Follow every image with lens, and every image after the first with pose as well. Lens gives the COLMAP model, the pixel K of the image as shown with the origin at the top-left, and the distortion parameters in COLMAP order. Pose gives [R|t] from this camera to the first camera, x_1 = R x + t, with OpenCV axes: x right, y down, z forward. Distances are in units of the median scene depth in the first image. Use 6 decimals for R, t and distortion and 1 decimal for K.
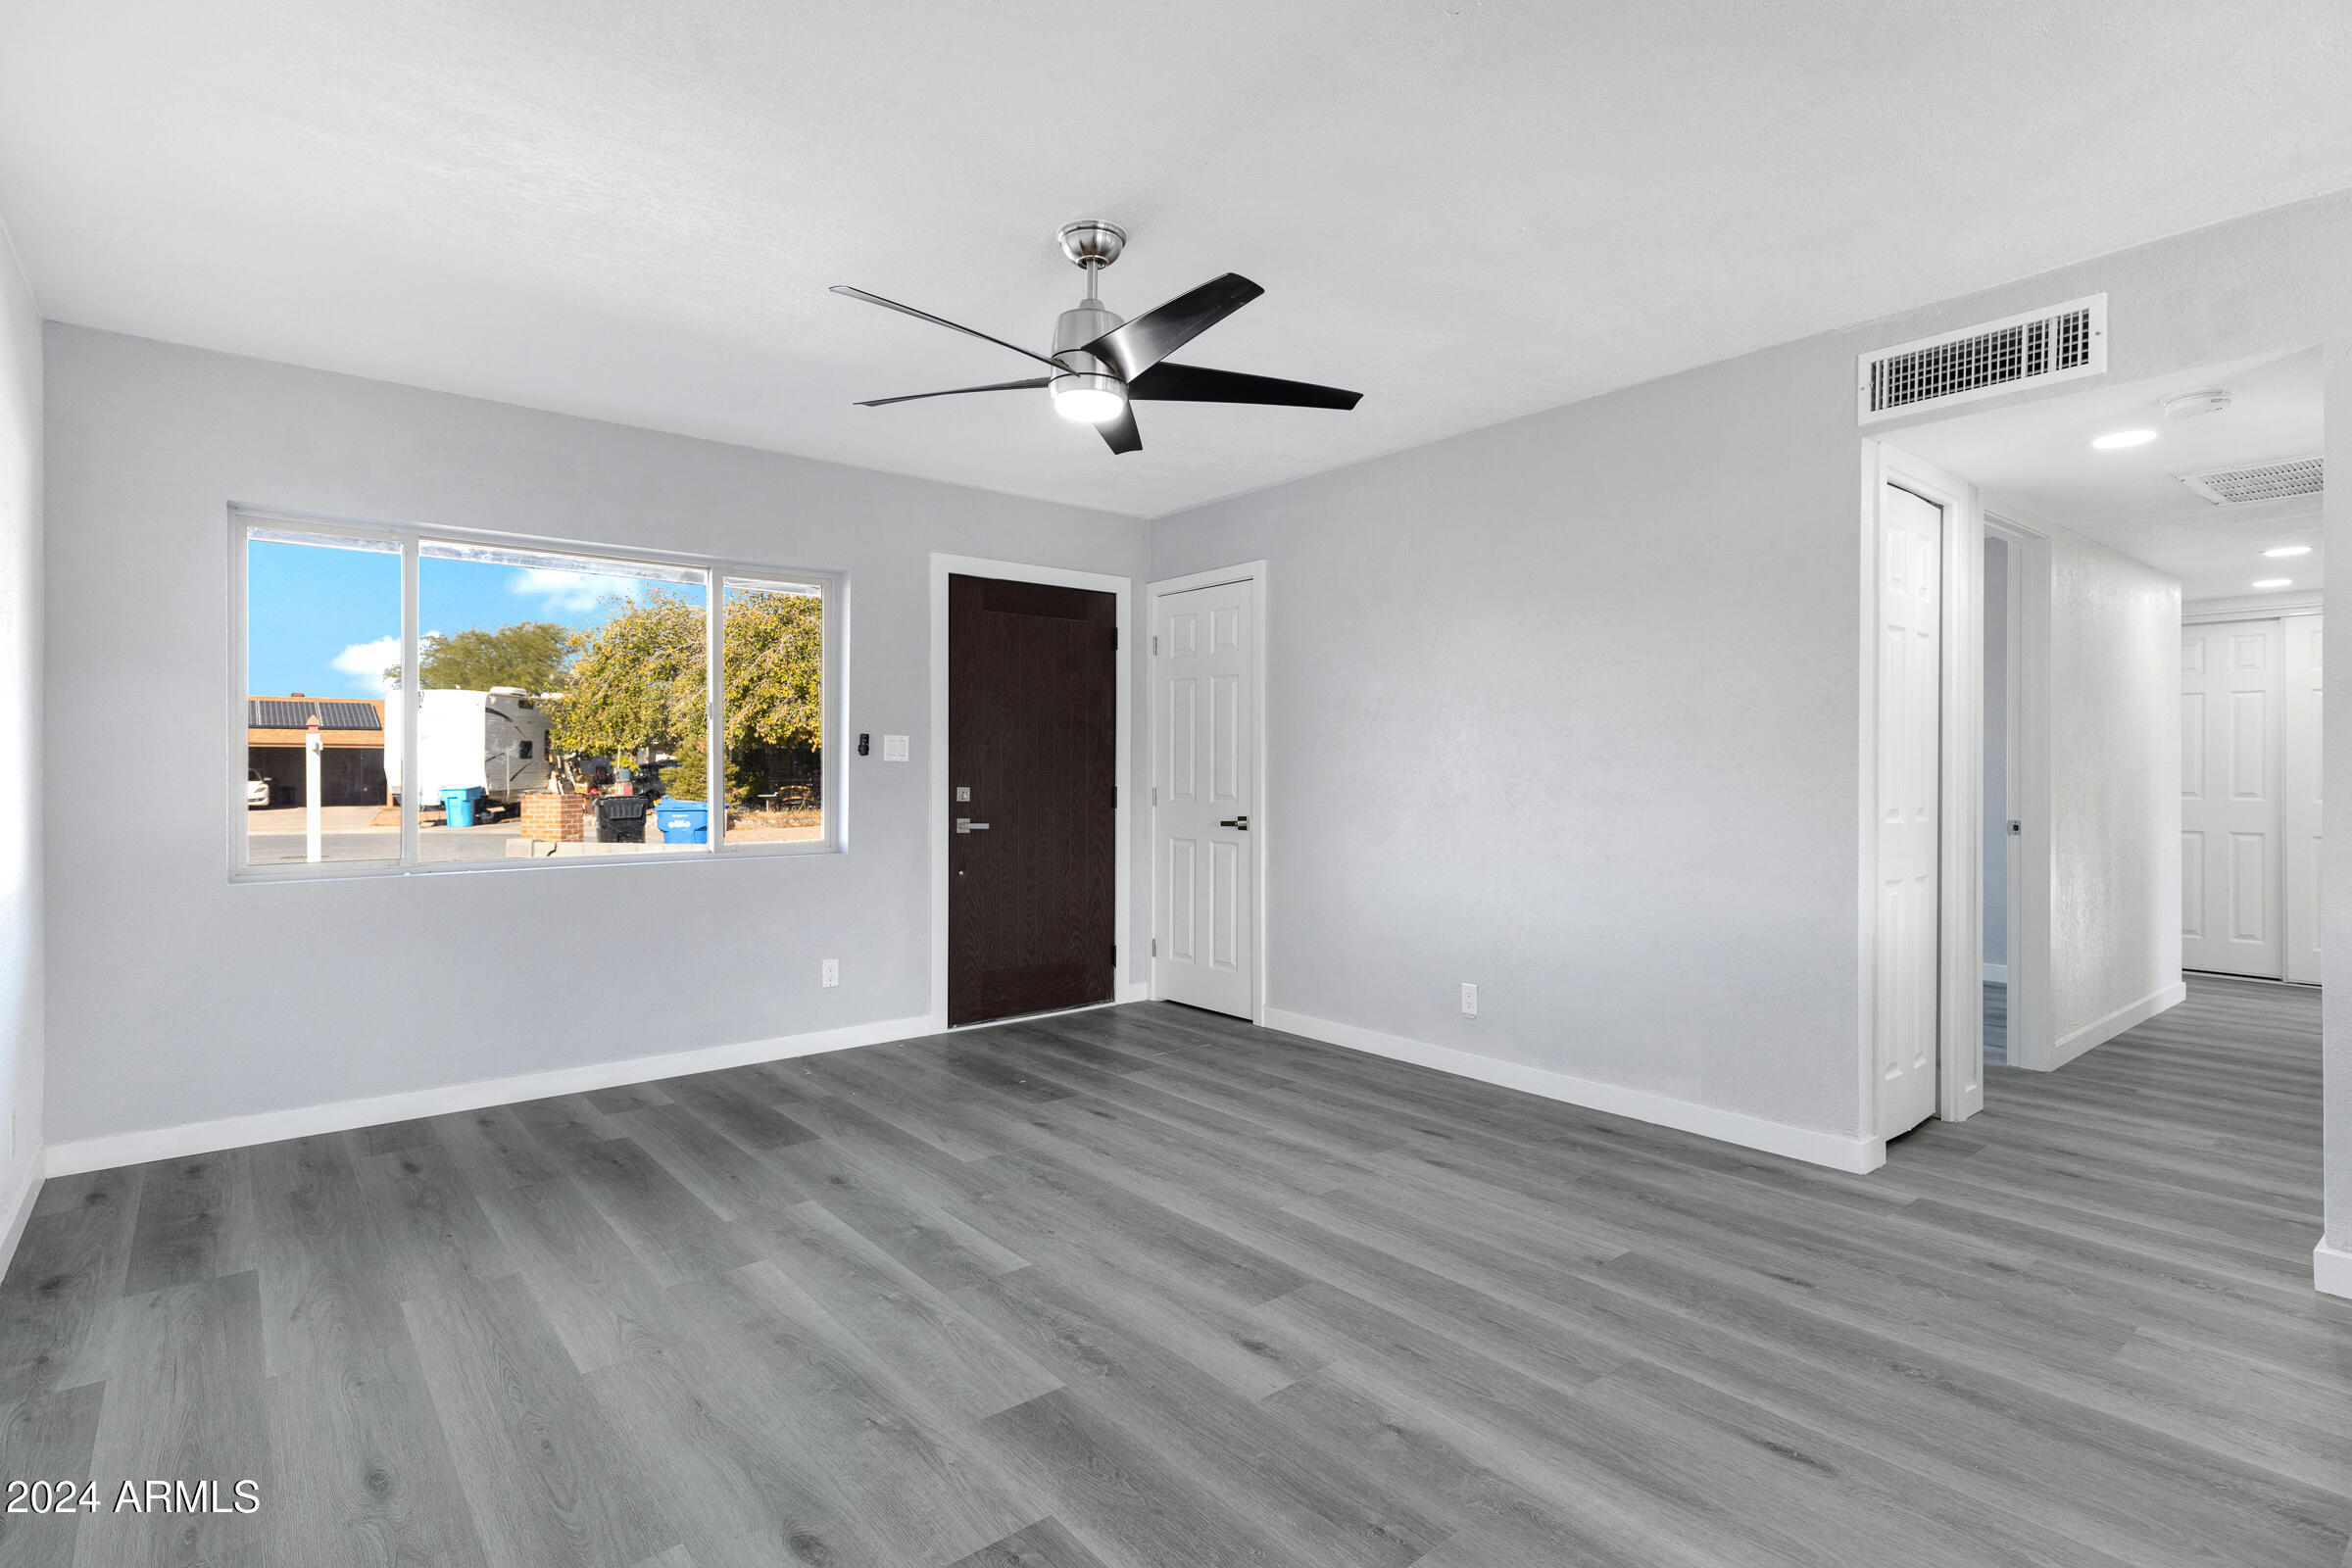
lens RADIAL K [[1178.3, 0, 1171.8], [0, 1178.3, 776.6], [0, 0, 1]] dist [0.024770, -0.000787]
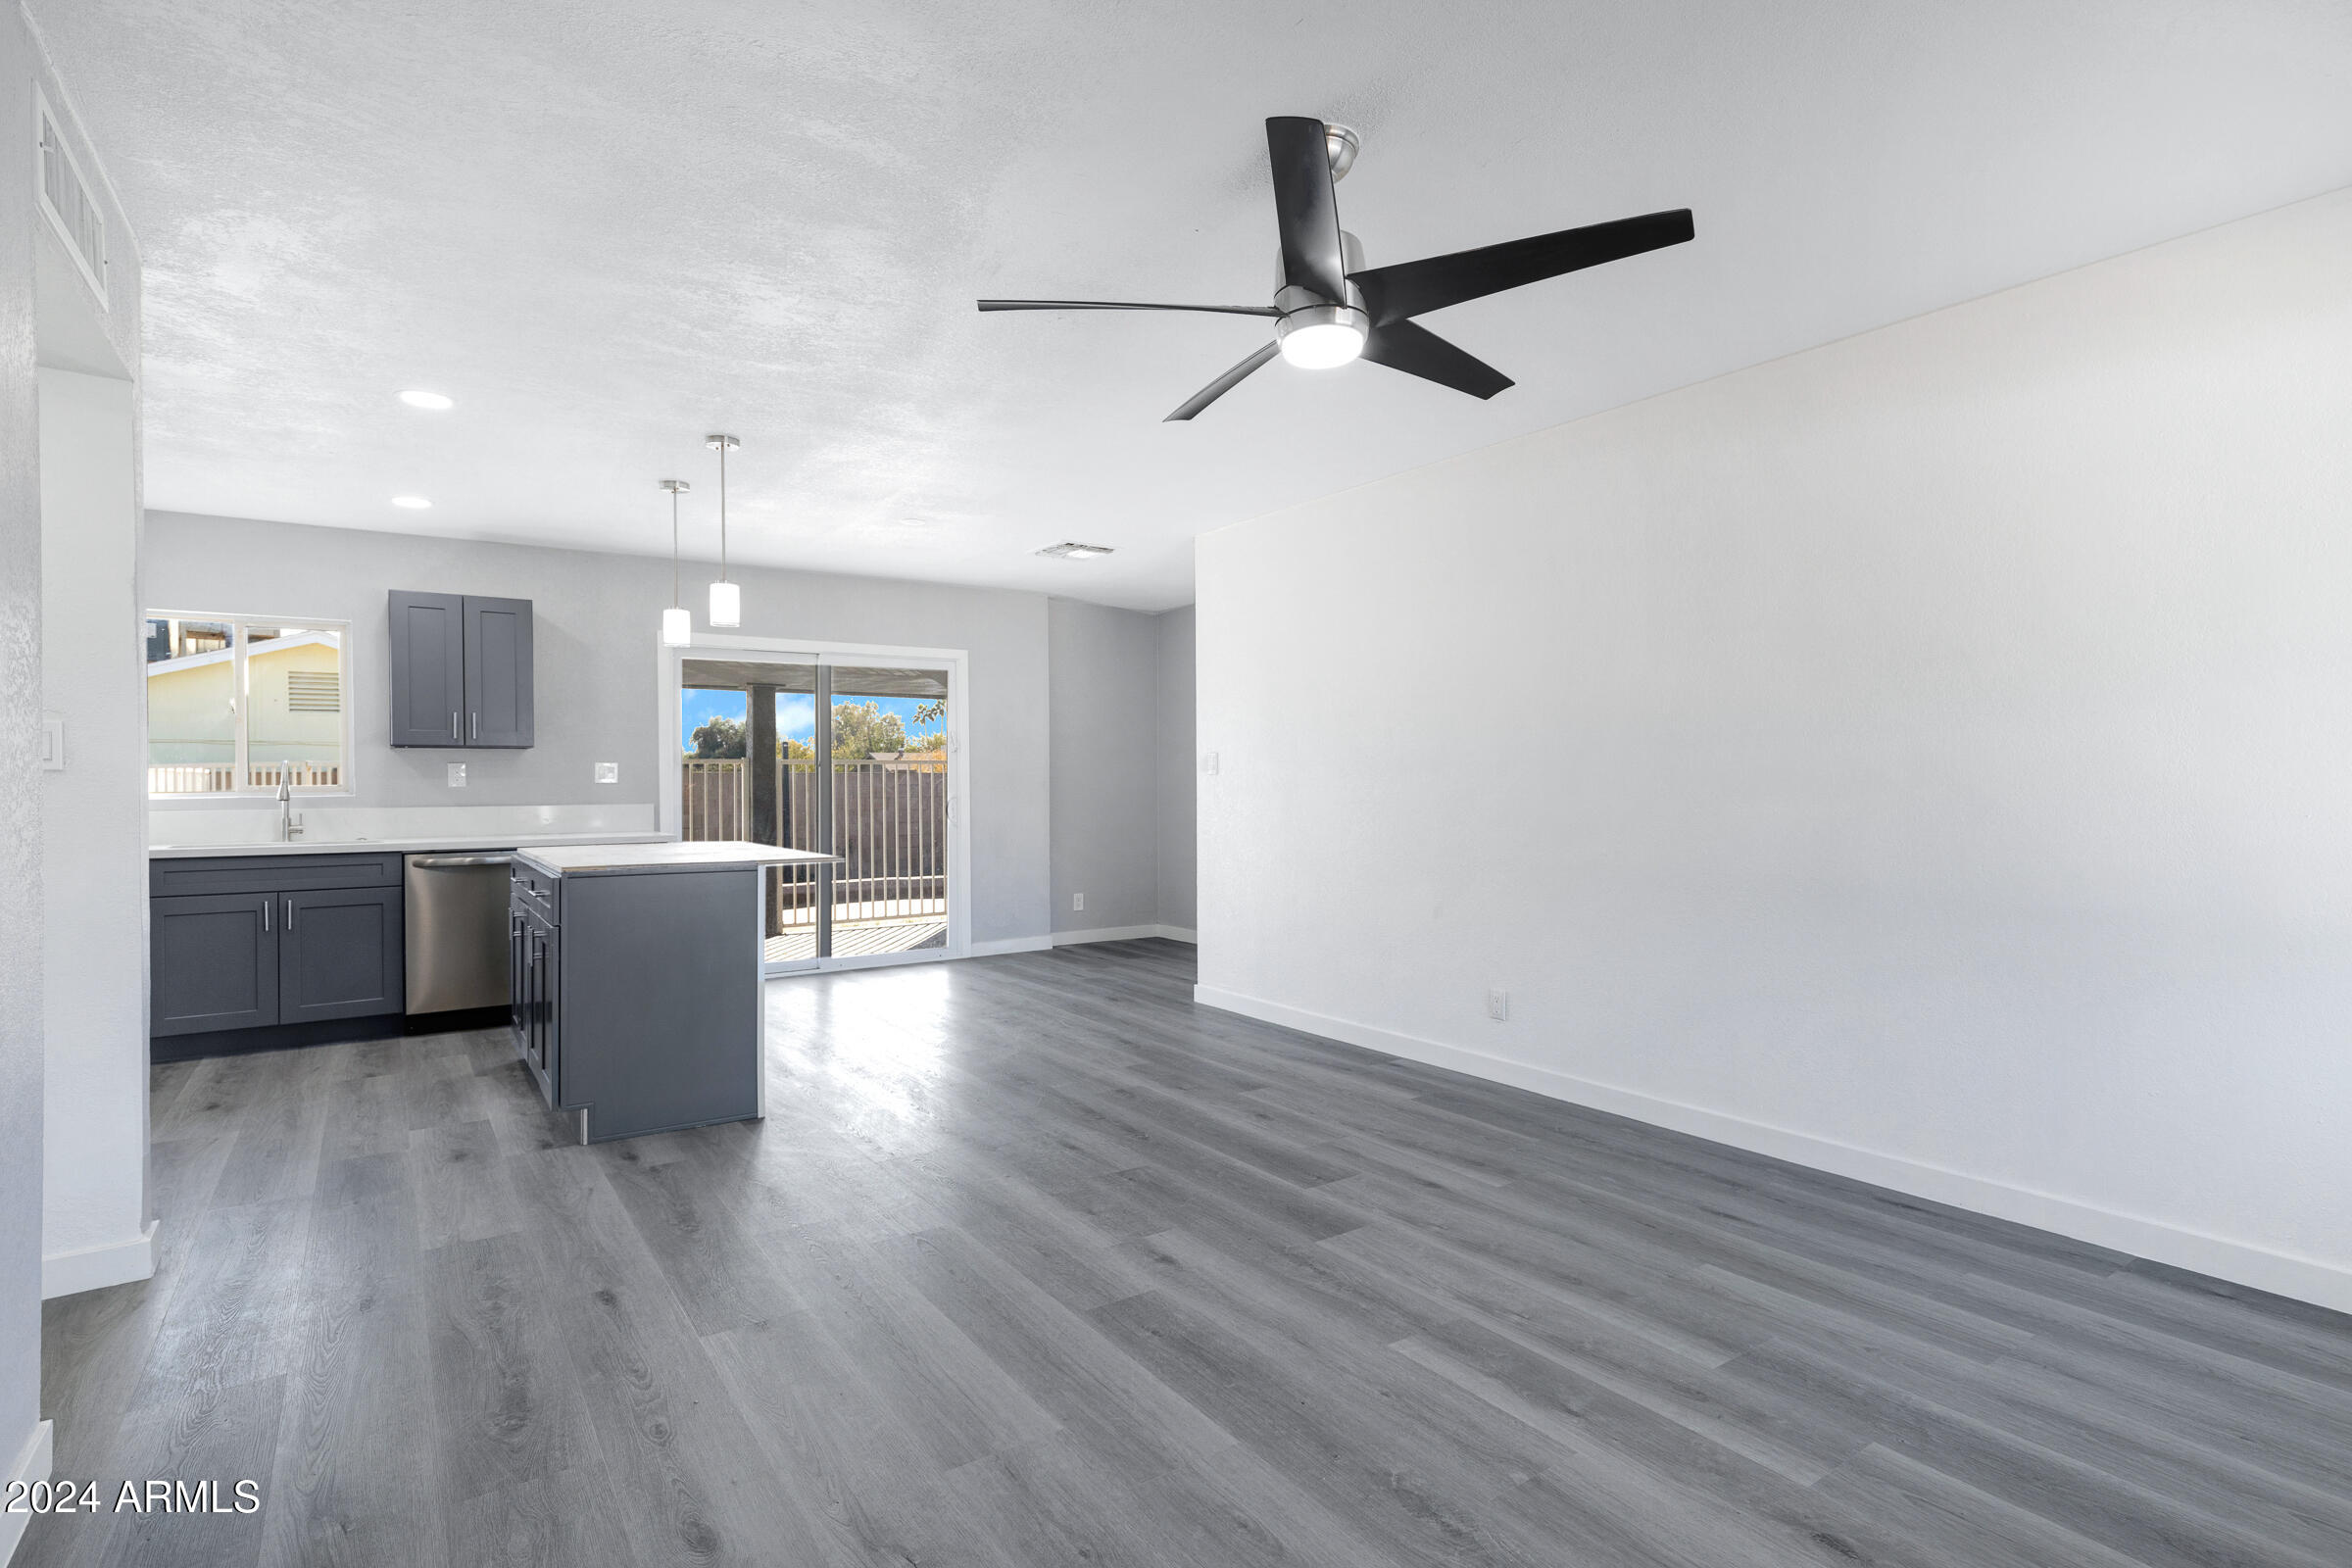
lens RADIAL K [[1178.3, 0, 1171.8], [0, 1178.3, 776.6], [0, 0, 1]] dist [0.024770, -0.000787]
pose [[-0.996572, 0.003178, 0.082675, -0.031604], [0.003486, 0.999988, 0.003577, -0.013607], [-0.082662, 0.003853, -0.996570, 1.829569]]
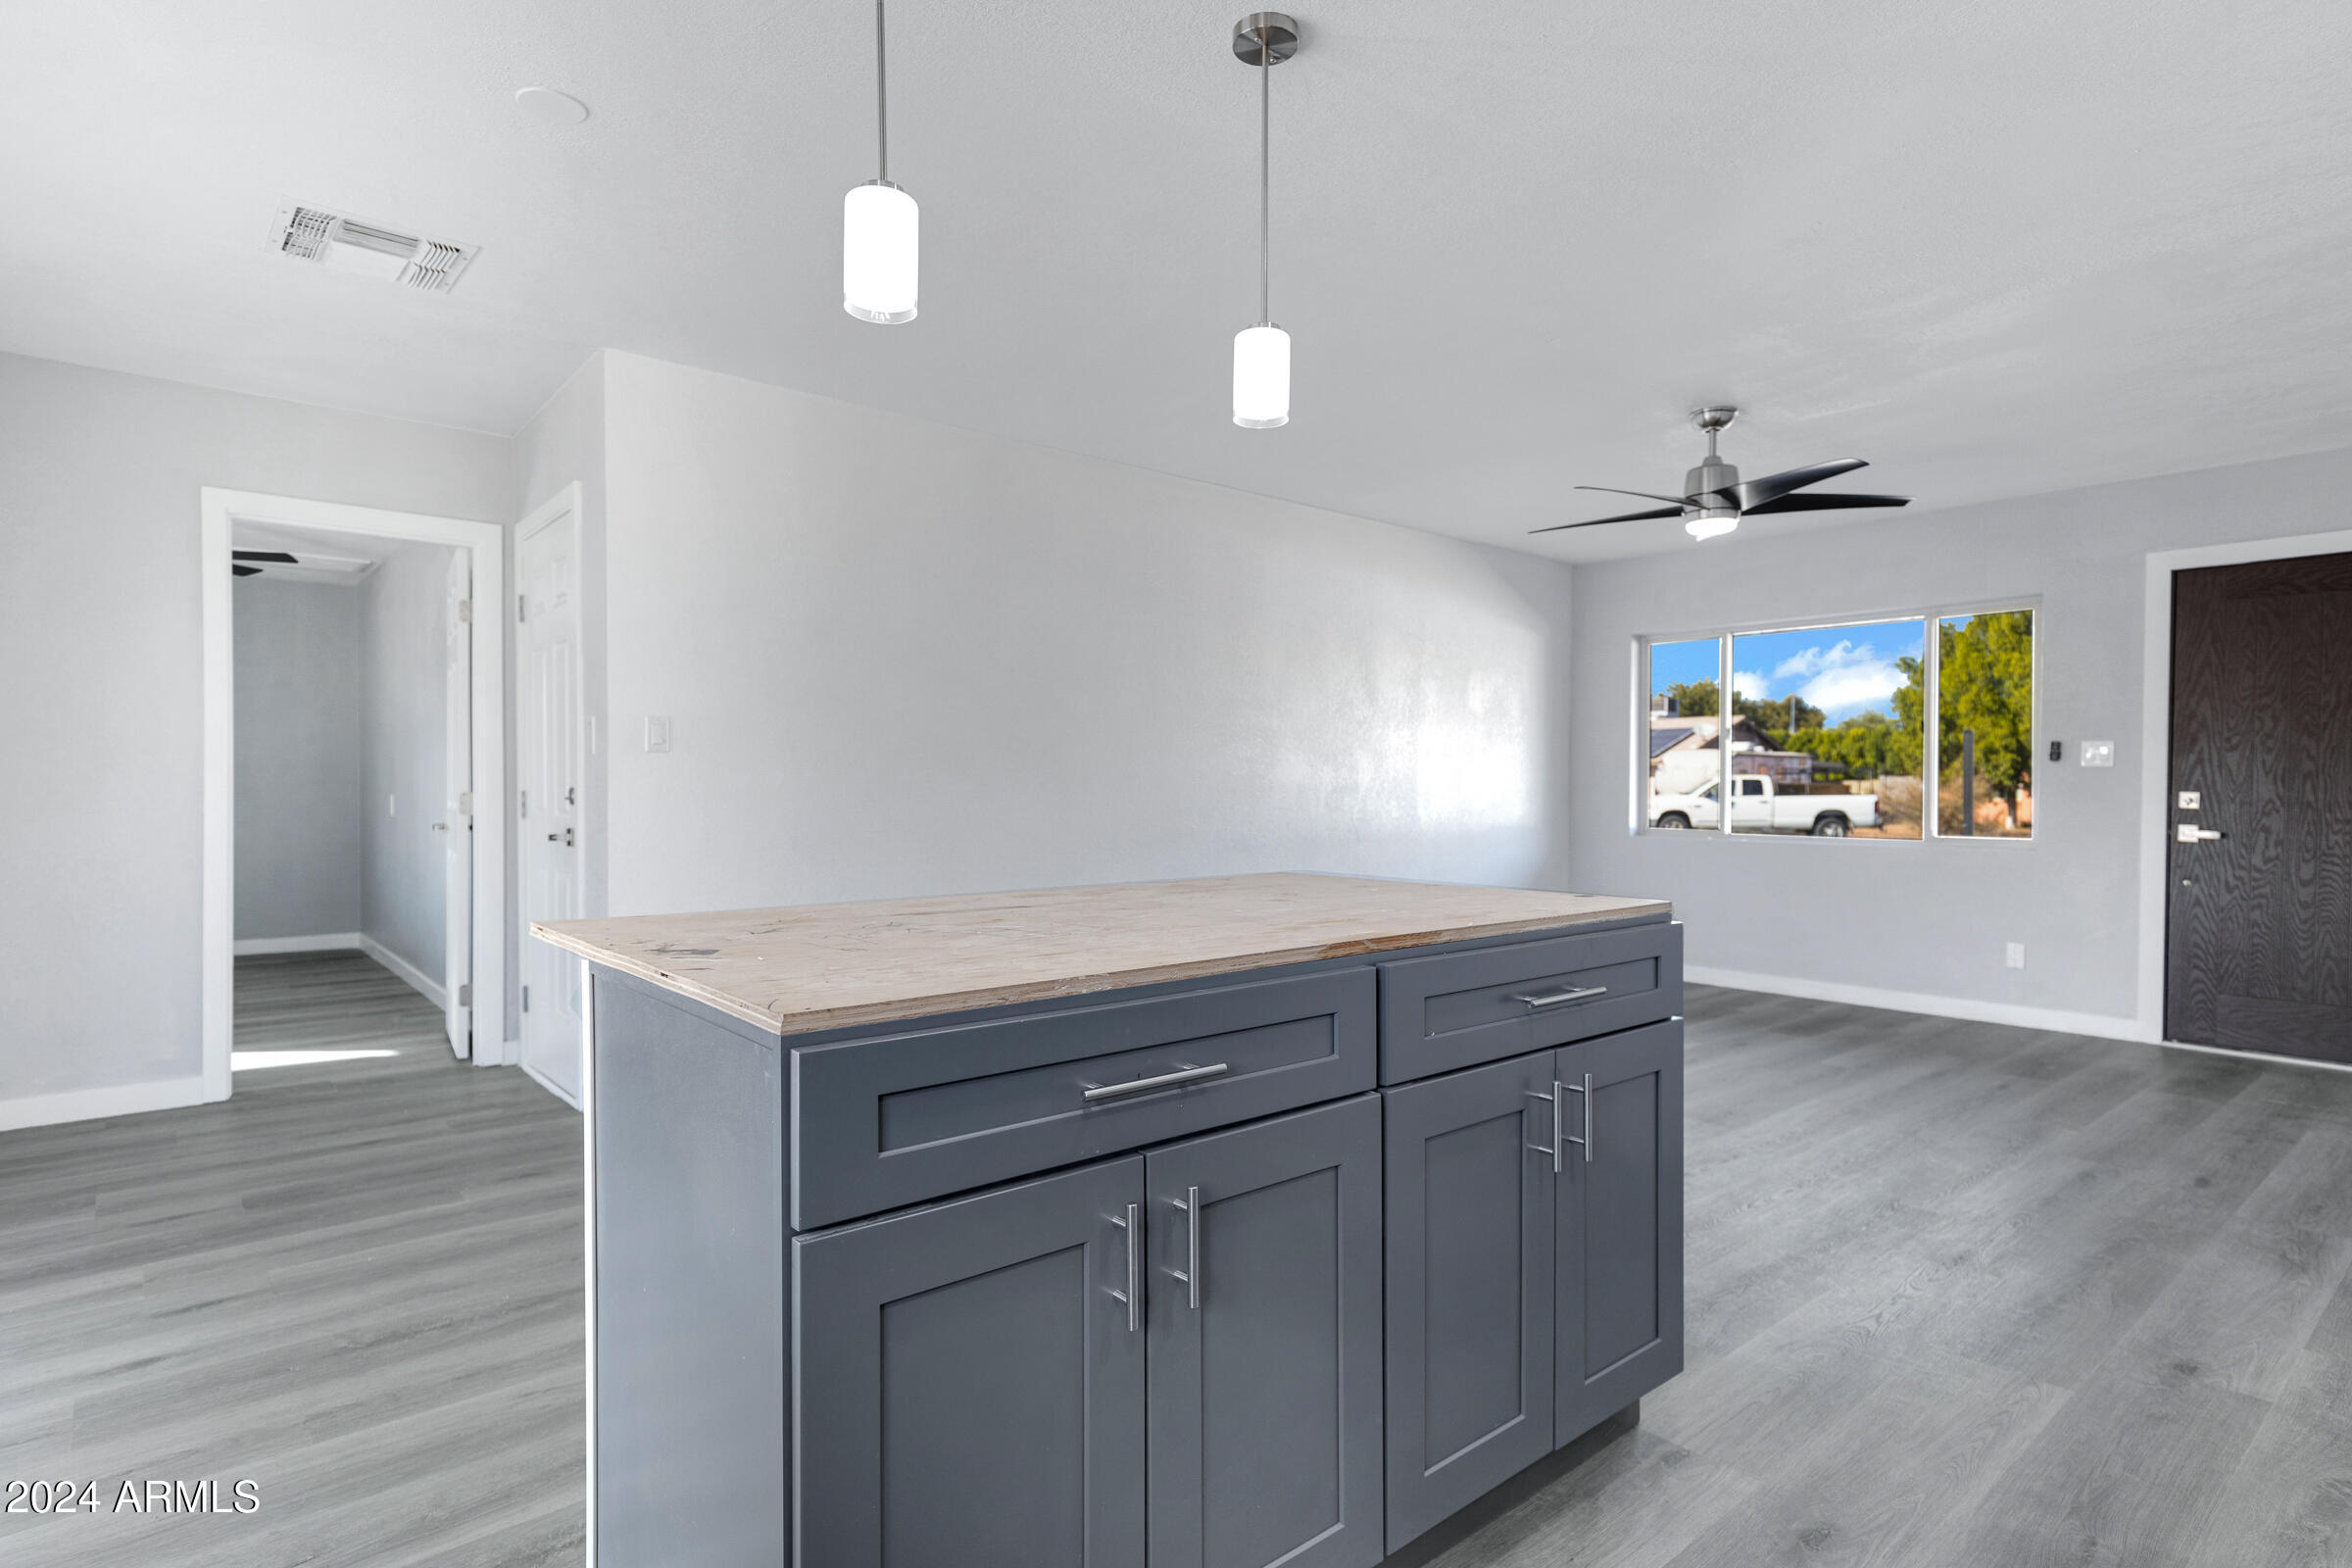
lens RADIAL K [[1178.3, 0, 1171.8], [0, 1178.3, 776.6], [0, 0, 1]] dist [0.024770, -0.000787]
pose [[0.032169, -0.005311, -0.999468, 1.425293], [-0.014339, 0.999881, -0.005775, 0.024574], [0.999380, 0.014517, 0.032089, 0.273694]]
